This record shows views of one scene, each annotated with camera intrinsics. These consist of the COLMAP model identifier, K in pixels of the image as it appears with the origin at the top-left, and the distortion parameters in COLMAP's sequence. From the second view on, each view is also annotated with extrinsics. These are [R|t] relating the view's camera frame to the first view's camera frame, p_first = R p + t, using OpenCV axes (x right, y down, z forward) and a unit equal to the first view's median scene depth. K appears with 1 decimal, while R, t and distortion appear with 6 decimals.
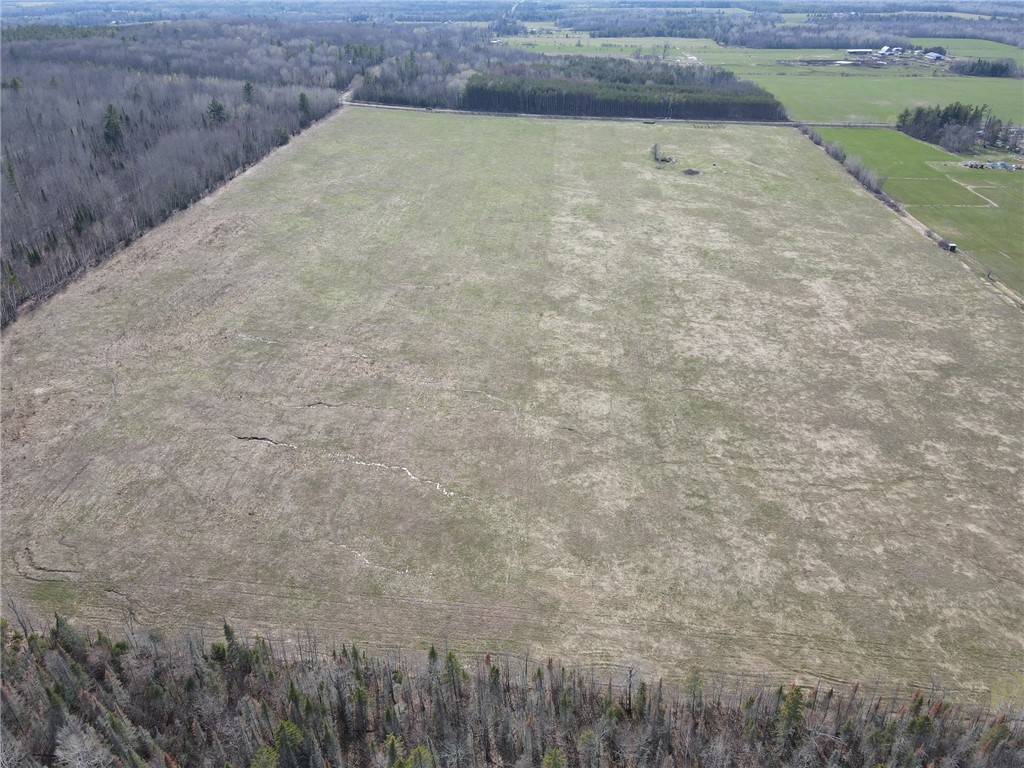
lens RADIAL K [[752.5, 0, 512.0], [0, 752.5, 384.0], [0, 0, 1]] dist [-0.000198, 0.028687]
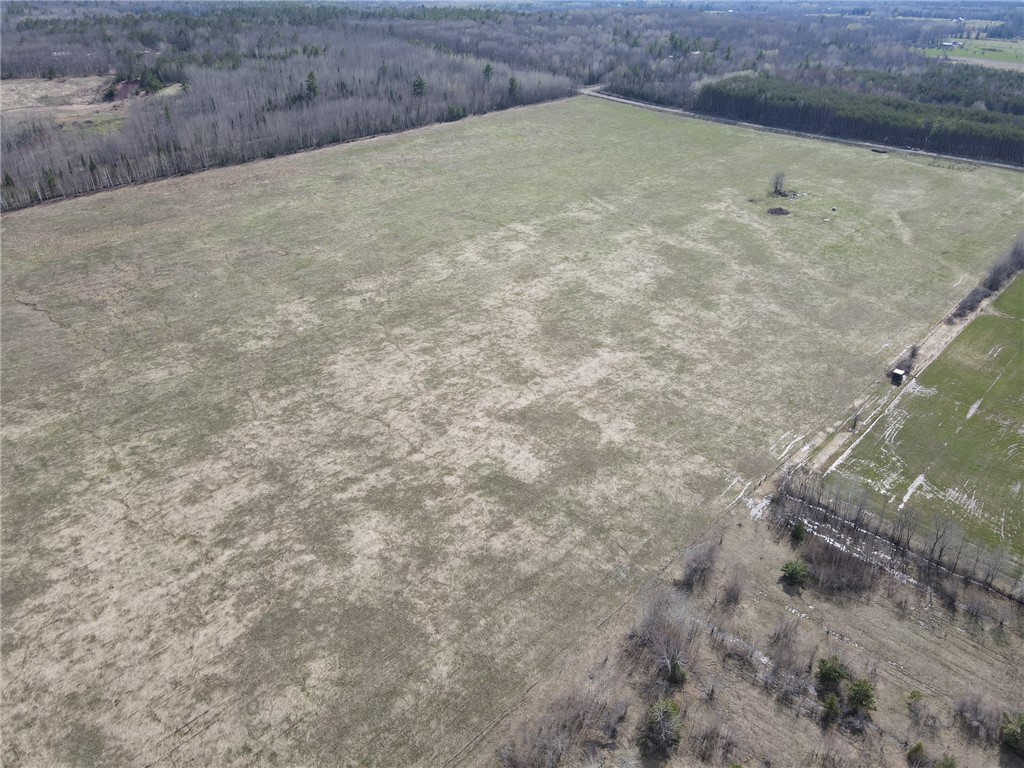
lens RADIAL K [[752.5, 0, 512.0], [0, 752.5, 384.0], [0, 0, 1]] dist [-0.000198, 0.028687]
pose [[0.772248, 0.307585, -0.555899, 0.658378], [-0.303419, 0.947312, 0.102653, -0.131527], [0.558184, 0.089397, 0.824887, 0.250496]]
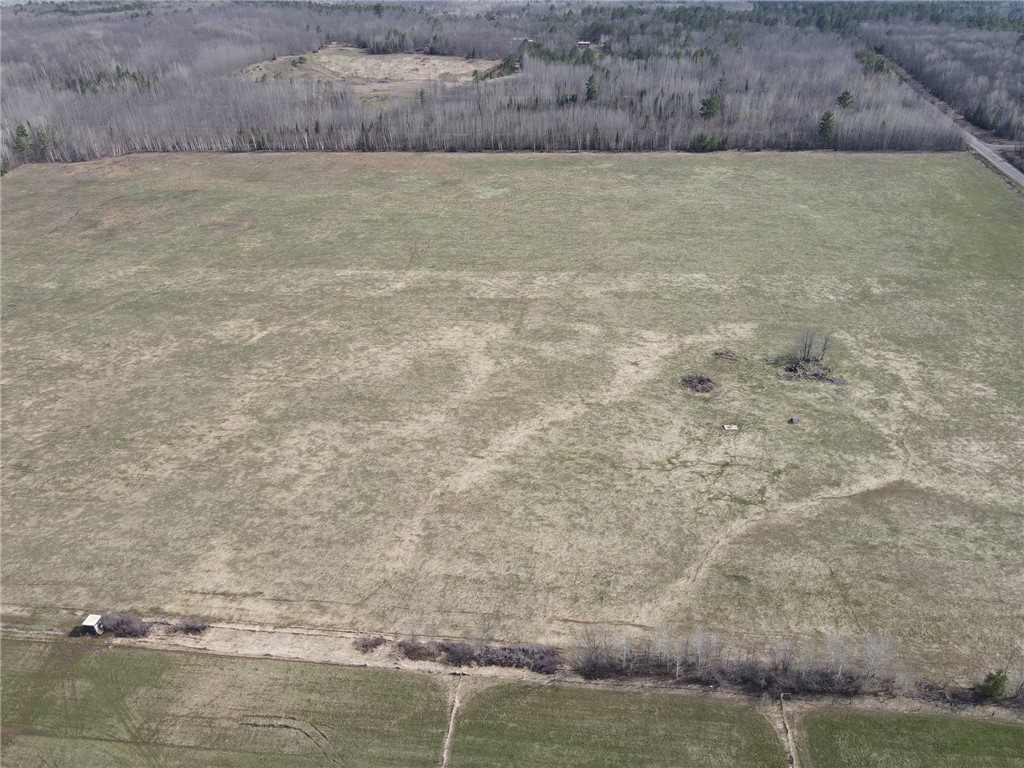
lens RADIAL K [[752.5, 0, 512.0], [0, 752.5, 384.0], [0, 0, 1]] dist [-0.000198, 0.028687]
pose [[-0.041101, 0.493535, -0.868754, 0.832049], [-0.475329, 0.755136, 0.451477, -0.557815], [0.878847, 0.431500, 0.203555, 1.013490]]
